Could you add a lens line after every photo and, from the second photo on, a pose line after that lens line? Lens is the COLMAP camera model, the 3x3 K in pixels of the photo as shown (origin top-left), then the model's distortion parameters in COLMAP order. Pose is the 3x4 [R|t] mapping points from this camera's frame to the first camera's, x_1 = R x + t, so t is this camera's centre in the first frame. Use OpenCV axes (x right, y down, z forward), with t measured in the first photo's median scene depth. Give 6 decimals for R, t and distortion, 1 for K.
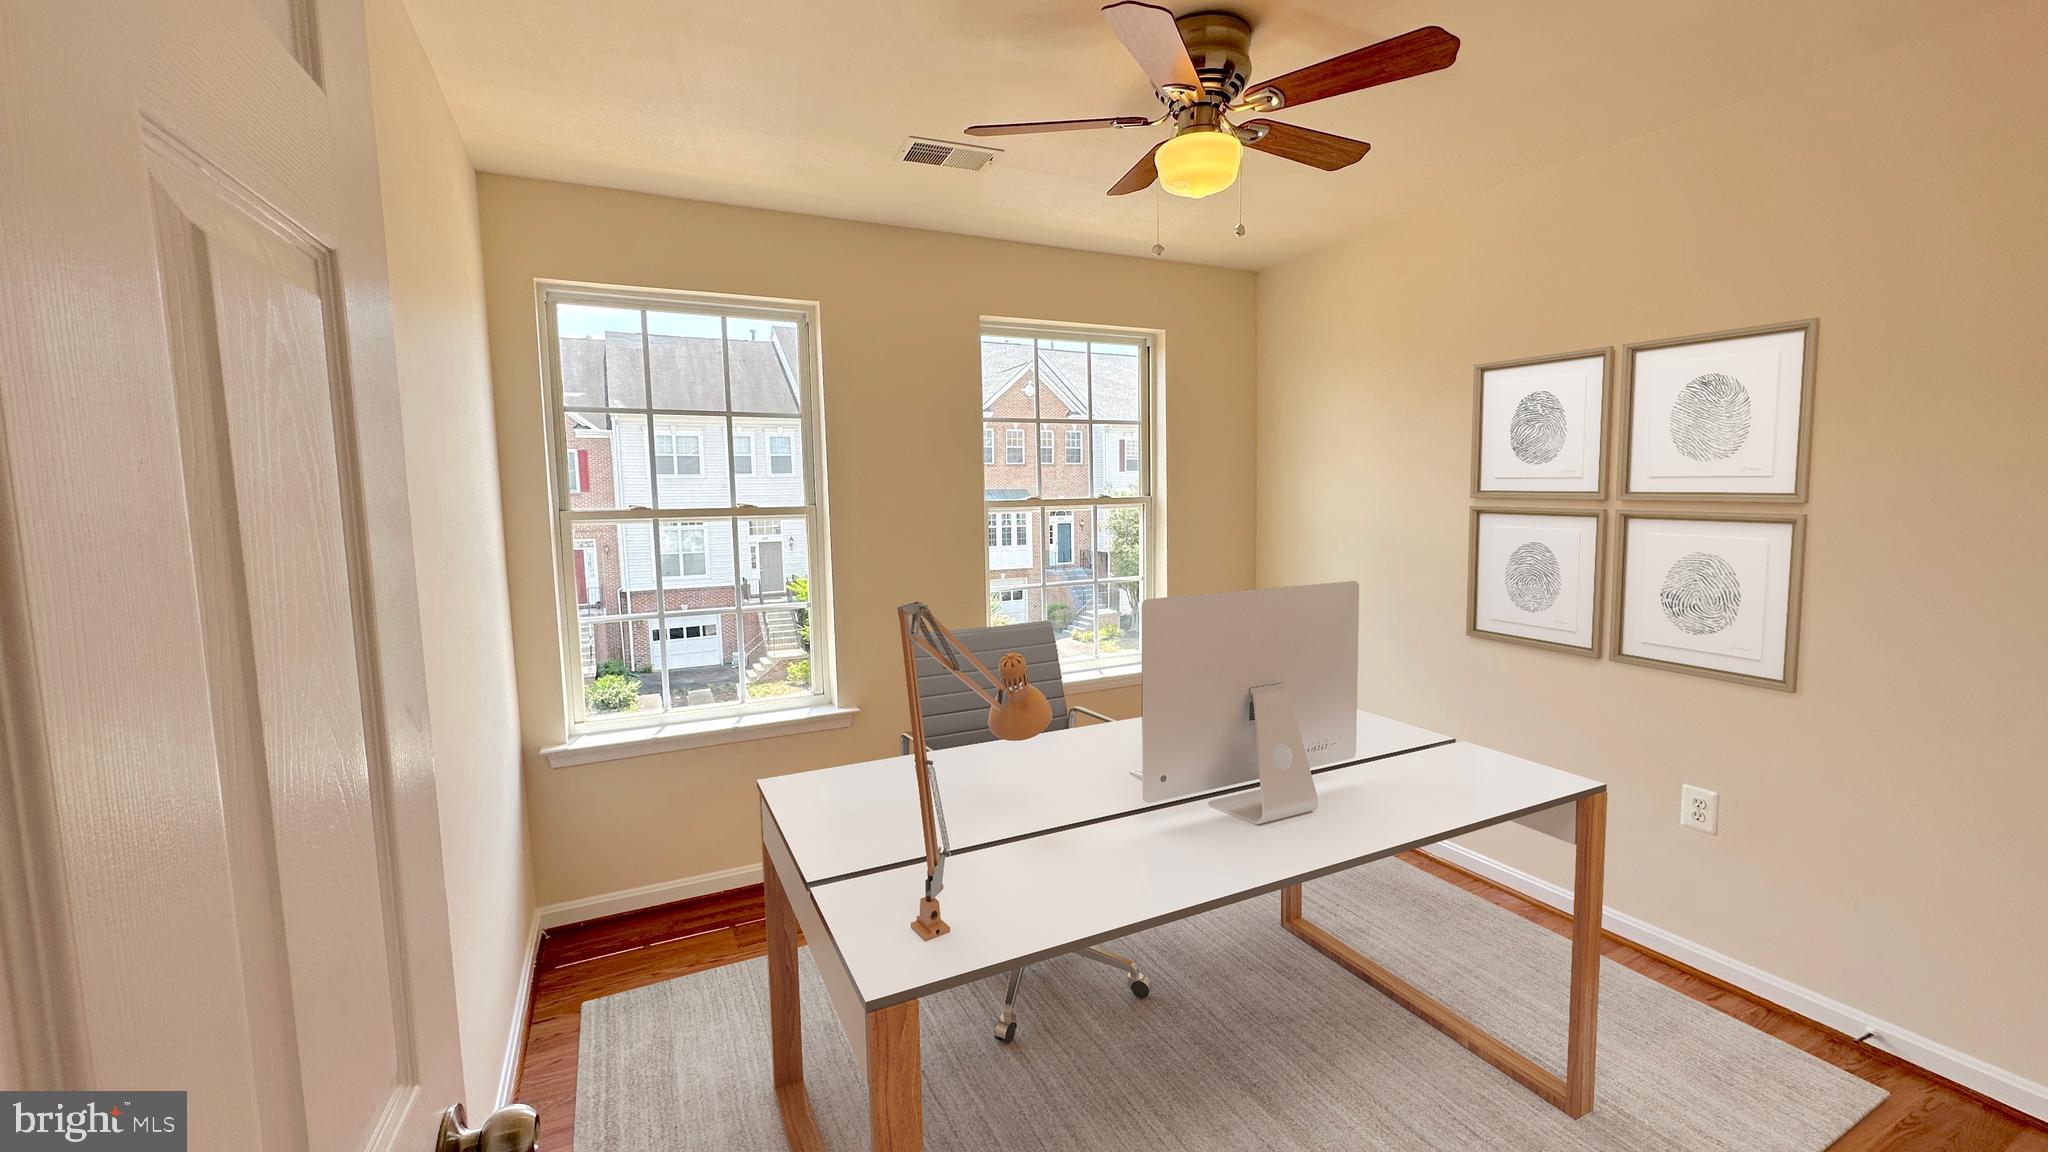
lens RADIAL K [[848.9, 0, 1024.0], [0, 848.9, 576.0], [0, 0, 1]] dist [0.000251, 0.000005]
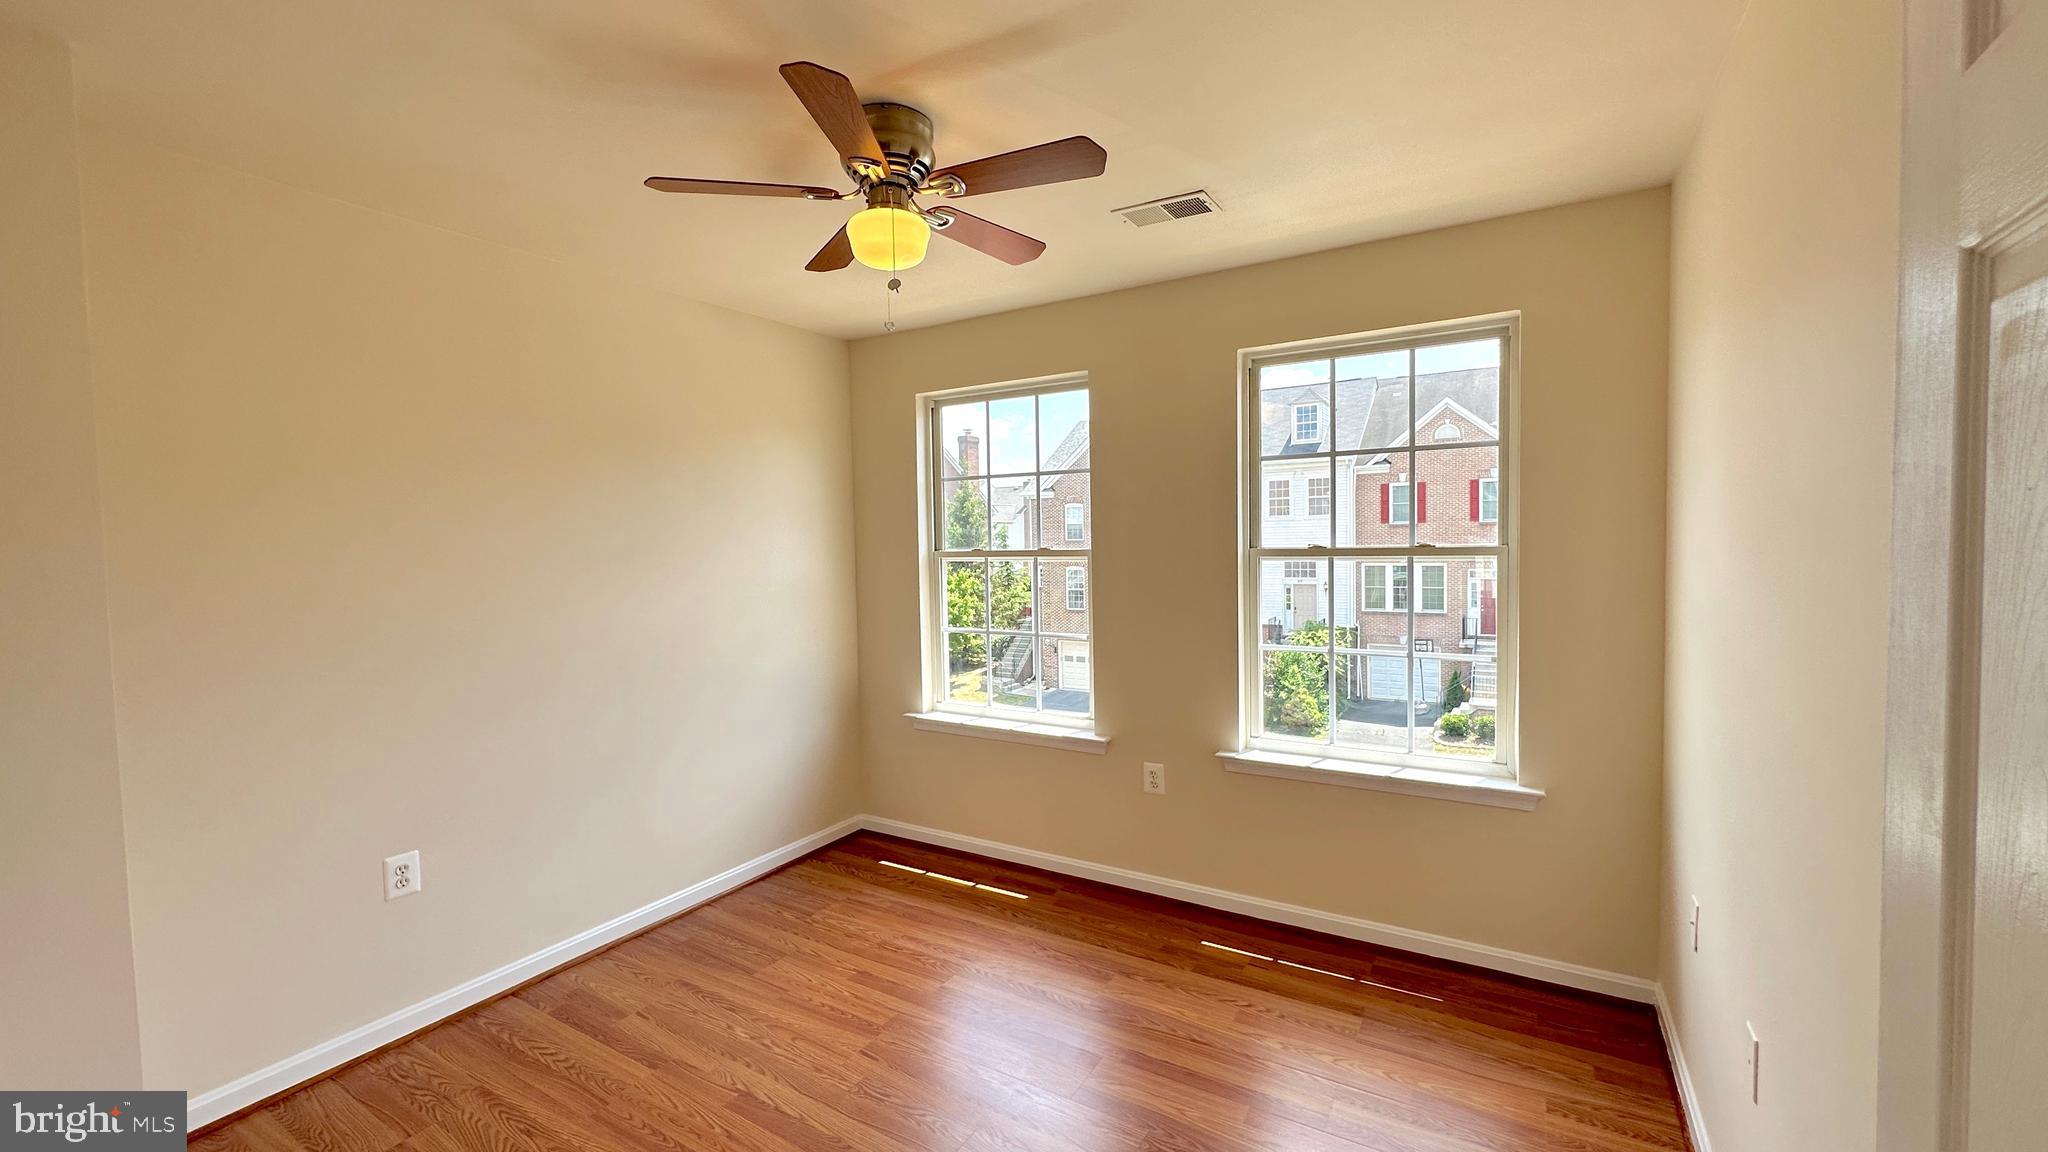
lens RADIAL K [[865.8, 0, 1024.0], [0, 865.8, 576.0], [0, 0, 1]] dist [-0.000545, -0.000022]
pose [[0.515175, 0.045936, -0.855853, 0.409228], [-0.080406, 0.996749, 0.005098, -0.028168], [0.853305, 0.066189, 0.517194, 0.199680]]
